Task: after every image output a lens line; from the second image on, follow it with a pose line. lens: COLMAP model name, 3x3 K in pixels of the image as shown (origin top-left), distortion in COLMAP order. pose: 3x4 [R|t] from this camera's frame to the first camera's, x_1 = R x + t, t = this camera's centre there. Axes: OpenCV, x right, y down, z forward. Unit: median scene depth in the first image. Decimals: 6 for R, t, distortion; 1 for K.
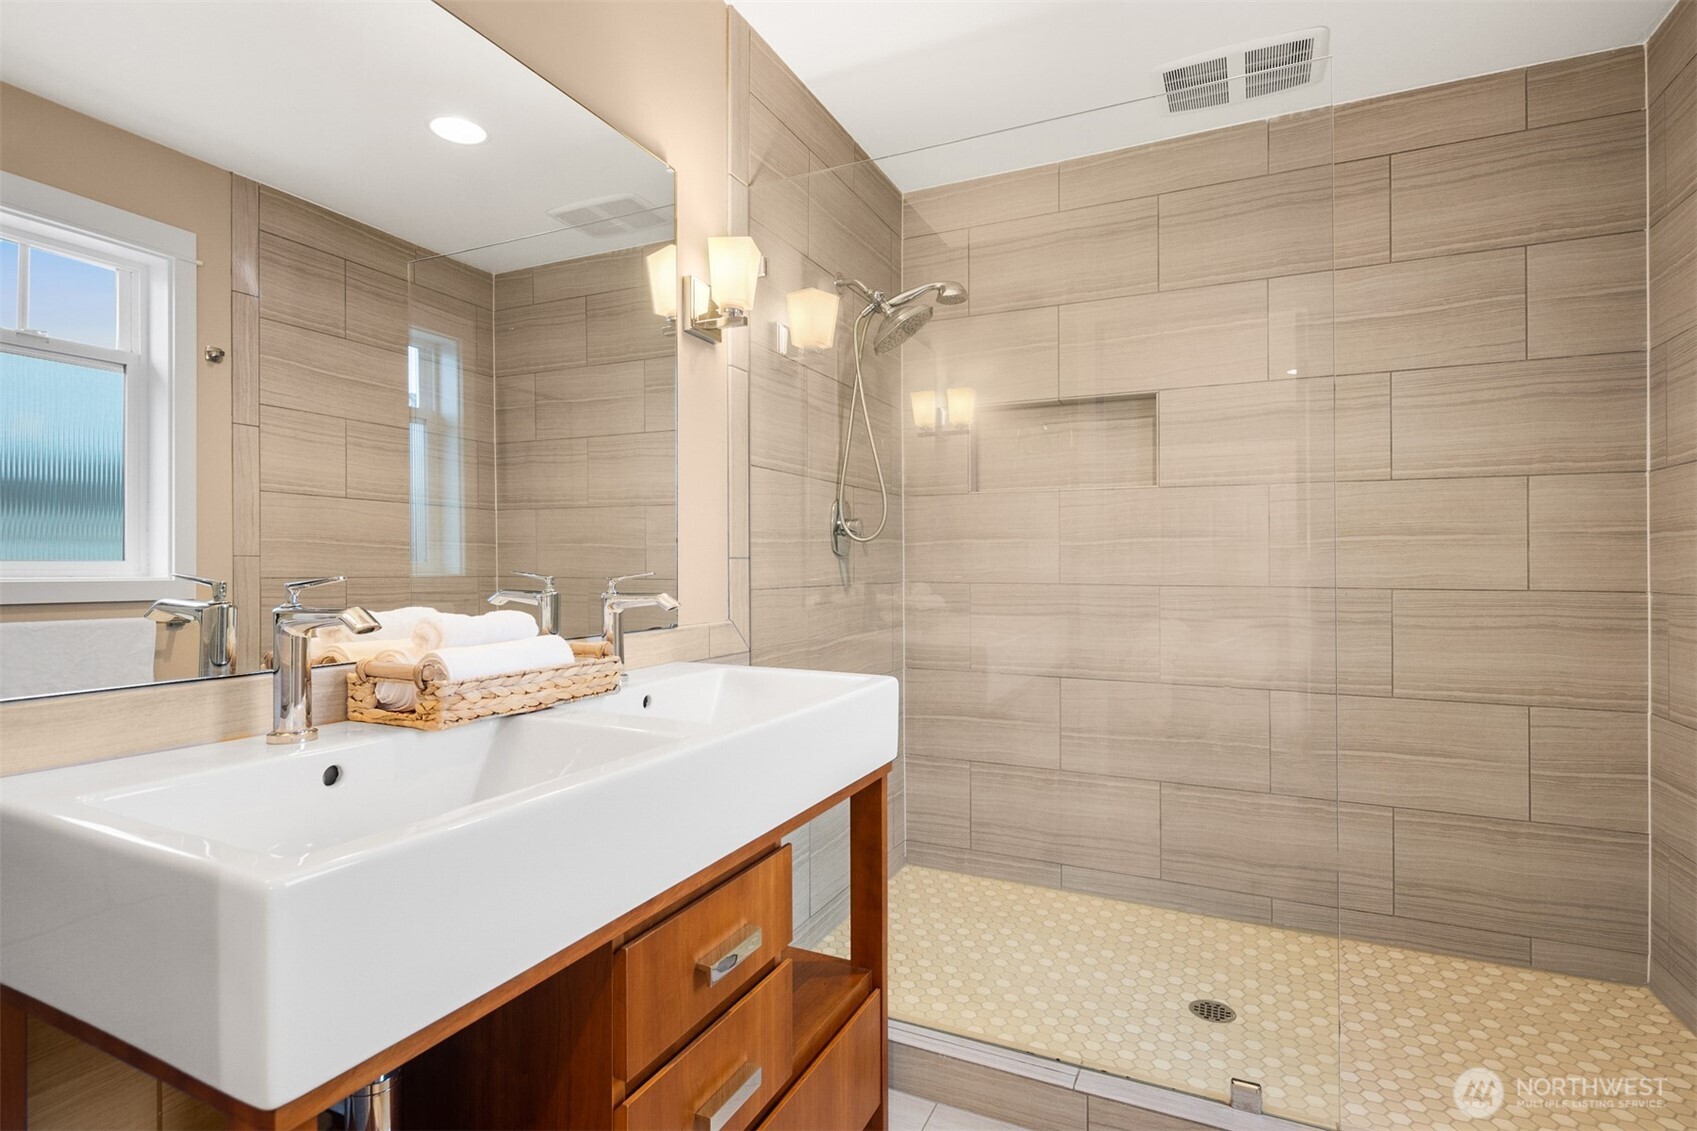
lens RADIAL K [[818.0, 0, 851.5], [0, 818.0, 562.4], [0, 0, 1]] dist [0.003368, -0.003708]
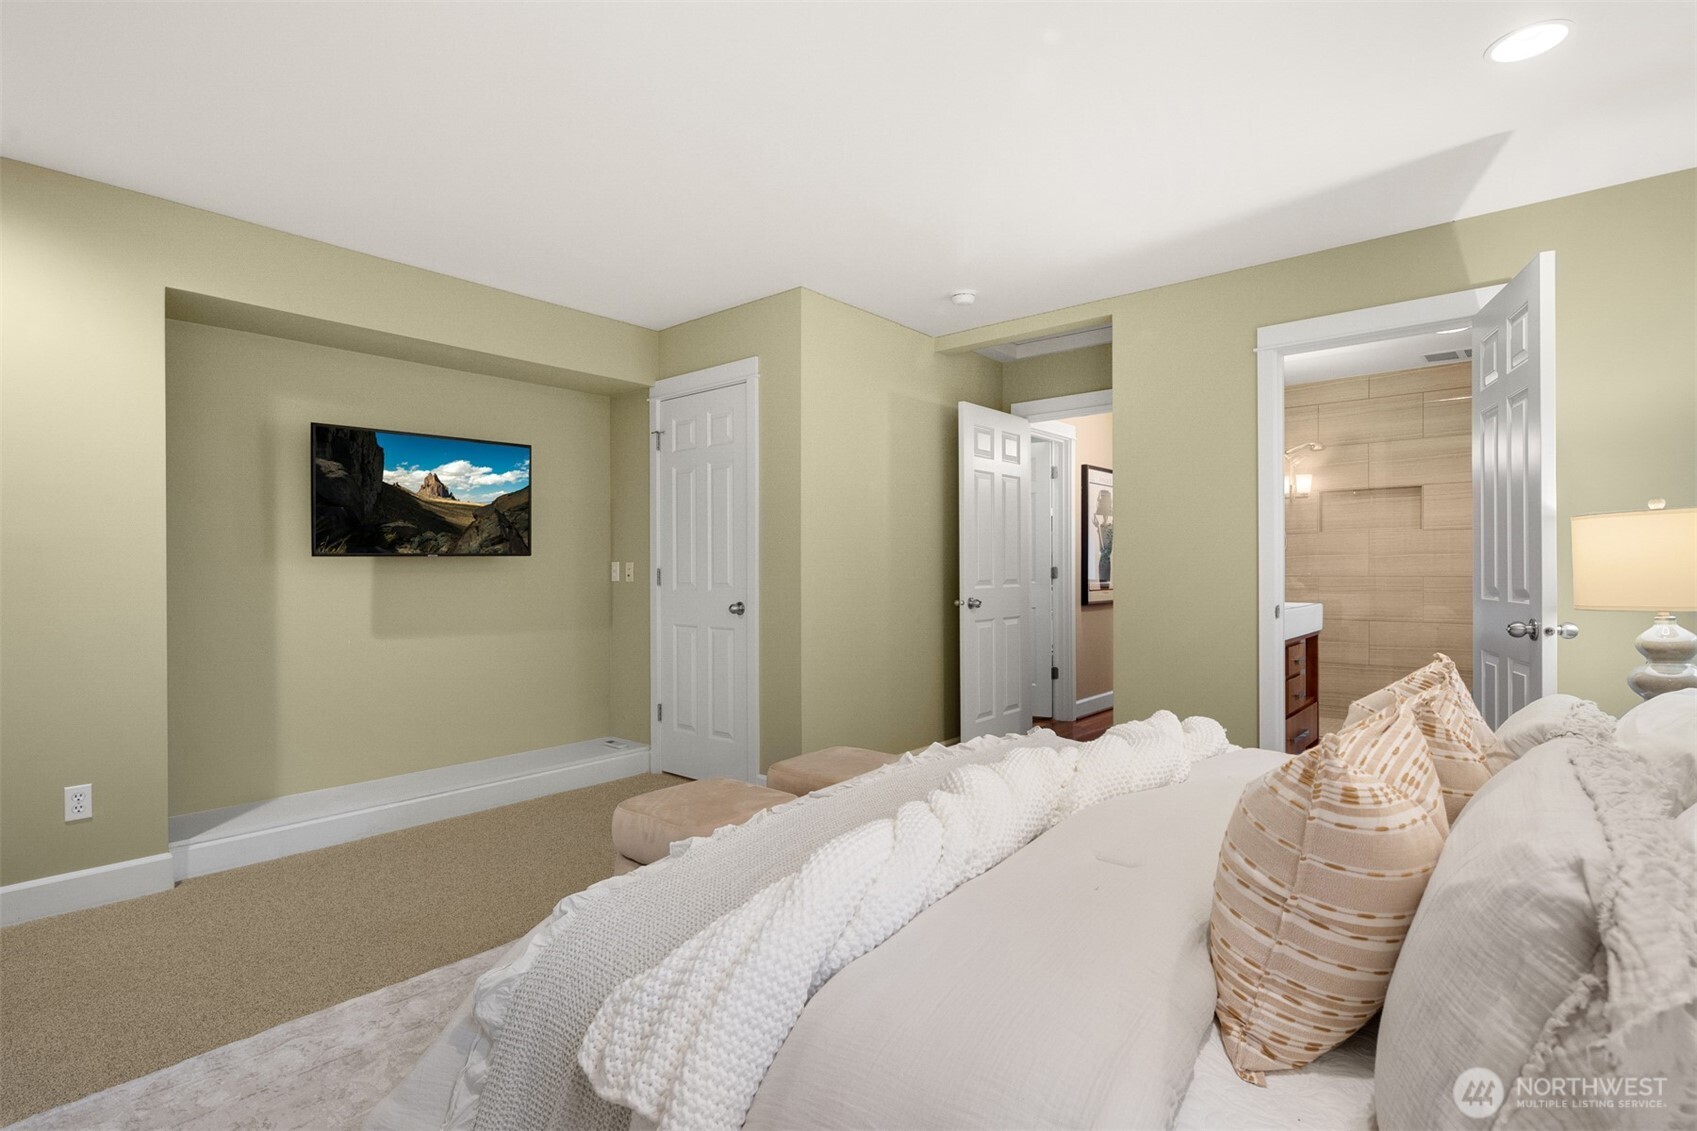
lens RADIAL K [[818.0, 0, 843.3], [0, 818.0, 570.8], [0, 0, 1]] dist [0.003368, -0.003708]
pose [[0.963755, 0.002872, -0.266773, -0.483002], [-0.000704, 0.999966, 0.008221, -0.005092], [0.266787, -0.007736, 0.963724, -1.381523]]
